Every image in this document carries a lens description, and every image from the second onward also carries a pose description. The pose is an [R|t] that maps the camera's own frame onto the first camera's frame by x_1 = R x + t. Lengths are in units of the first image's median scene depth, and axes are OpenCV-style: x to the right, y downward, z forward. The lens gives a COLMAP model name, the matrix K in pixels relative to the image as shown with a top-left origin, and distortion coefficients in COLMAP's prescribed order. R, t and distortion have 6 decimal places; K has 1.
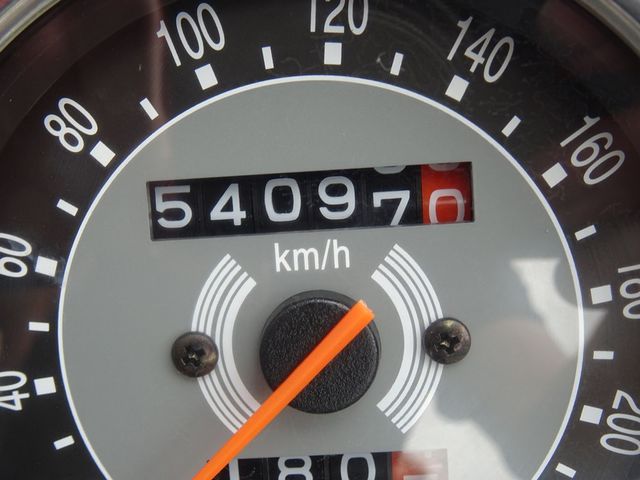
lens RADIAL K [[1004.1, 0, 322.2], [0, 1004.1, 234.9], [0, 0, 1]] dist [-0.106132, 0.000000]
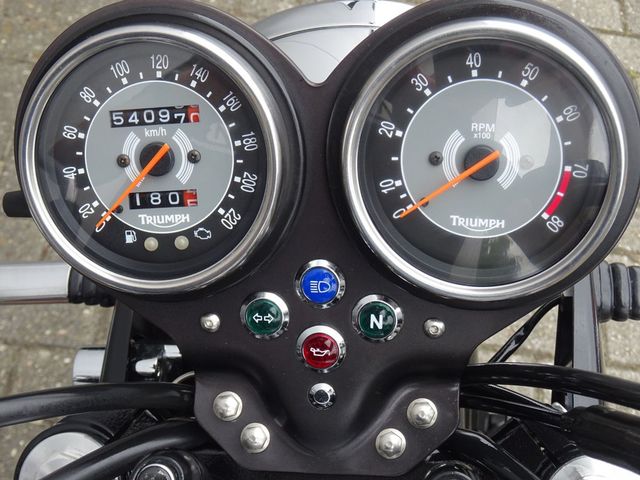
lens RADIAL K [[1004.1, 0, 320.5], [0, 1004.1, 242.8], [0, 0, 1]] dist [-0.106132, 0.000000]
pose [[0.997366, 0.009926, -0.071856, 0.815857], [-0.004748, 0.997402, 0.071876, 0.152707], [0.072383, -0.071345, 0.994822, -2.443911]]
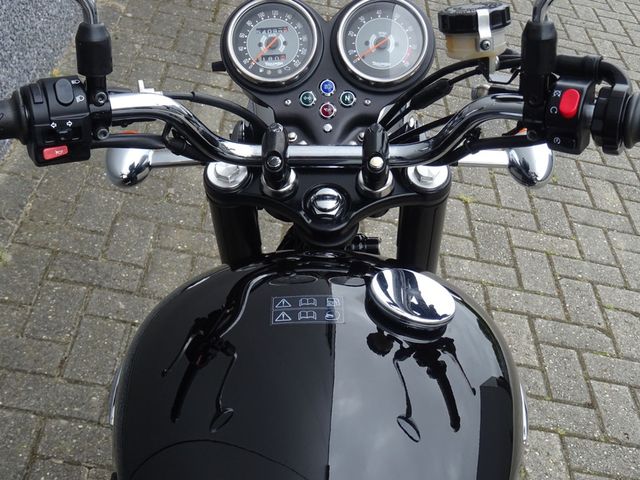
lens RADIAL K [[1004.1, 0, 318.8], [0, 1004.1, 239.5], [0, 0, 1]] dist [-0.106132, 0.000000]
pose [[0.999370, 0.013099, 0.032971, 0.155451], [-0.002379, 0.951989, -0.306122, 5.132593], [-0.035398, 0.305851, 0.951421, -8.089642]]
